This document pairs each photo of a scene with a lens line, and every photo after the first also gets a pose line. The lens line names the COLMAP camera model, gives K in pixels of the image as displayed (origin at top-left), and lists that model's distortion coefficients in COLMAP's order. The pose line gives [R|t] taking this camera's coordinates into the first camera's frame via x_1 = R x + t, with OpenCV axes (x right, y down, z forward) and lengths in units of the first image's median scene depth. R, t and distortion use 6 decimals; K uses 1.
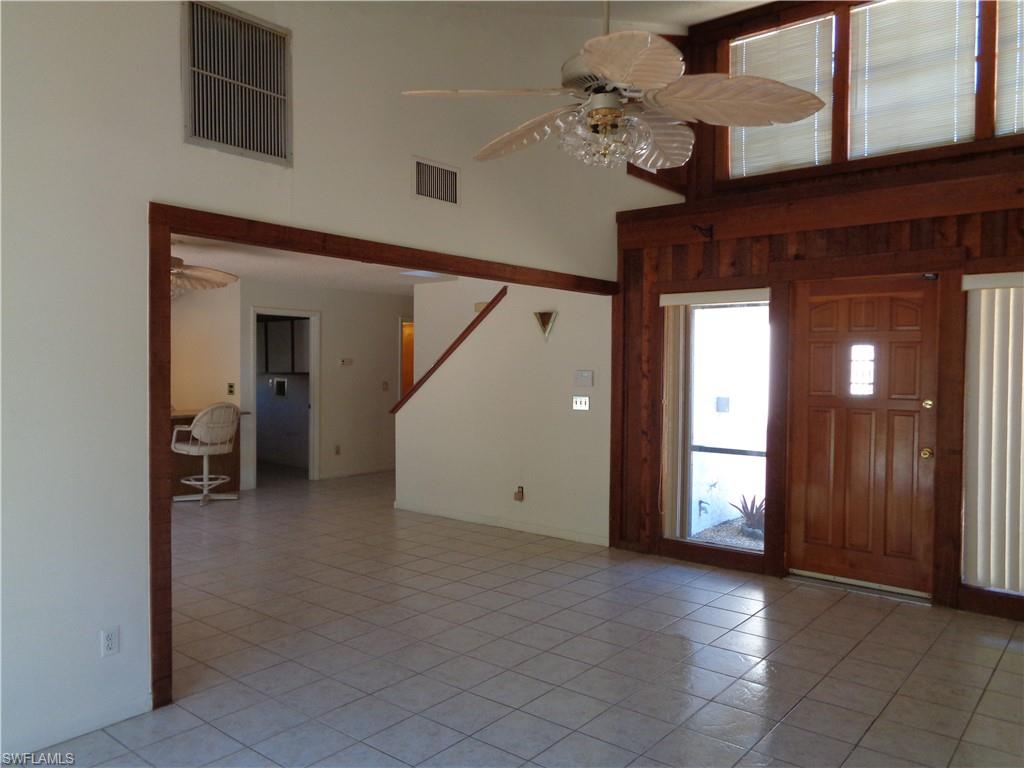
lens RADIAL K [[766.1, 0, 514.1], [0, 766.1, 383.7], [0, 0, 1]] dist [-0.005120, -0.004568]
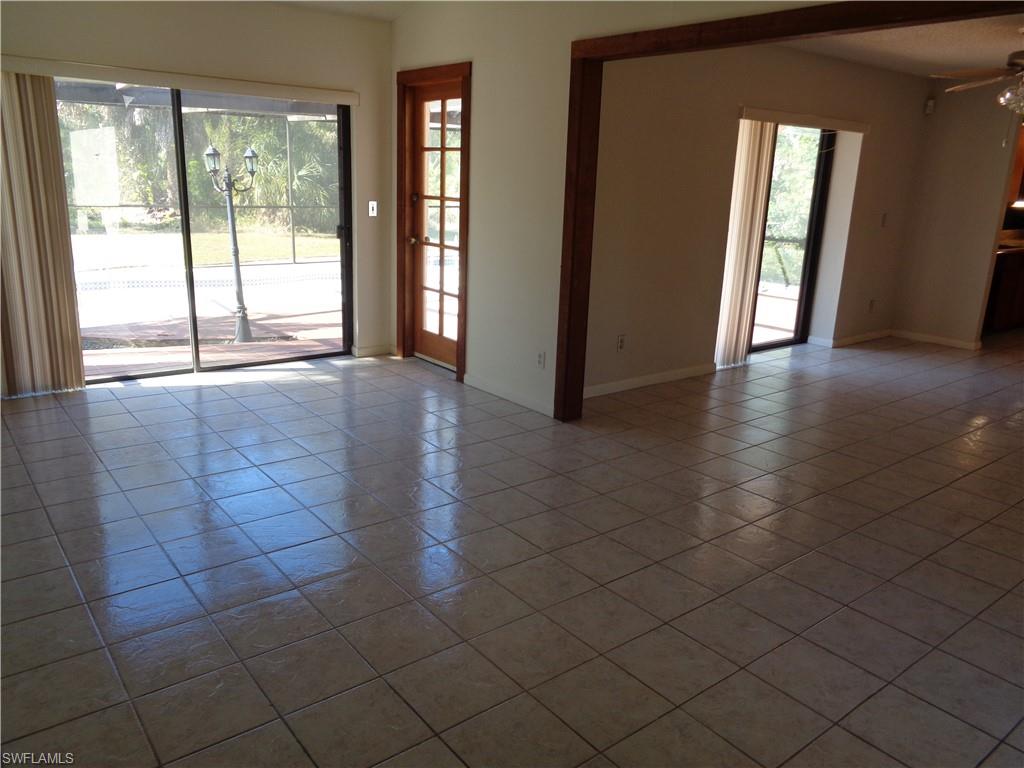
lens RADIAL K [[762.4, 0, 516.1], [0, 762.4, 385.4], [0, 0, 1]] dist [0.010720, 0.000306]
pose [[-0.212371, 0.244190, -0.946187, 0.366775], [-0.062495, 0.962898, 0.262530, -0.003870], [0.975189, 0.114886, -0.189230, 0.488377]]
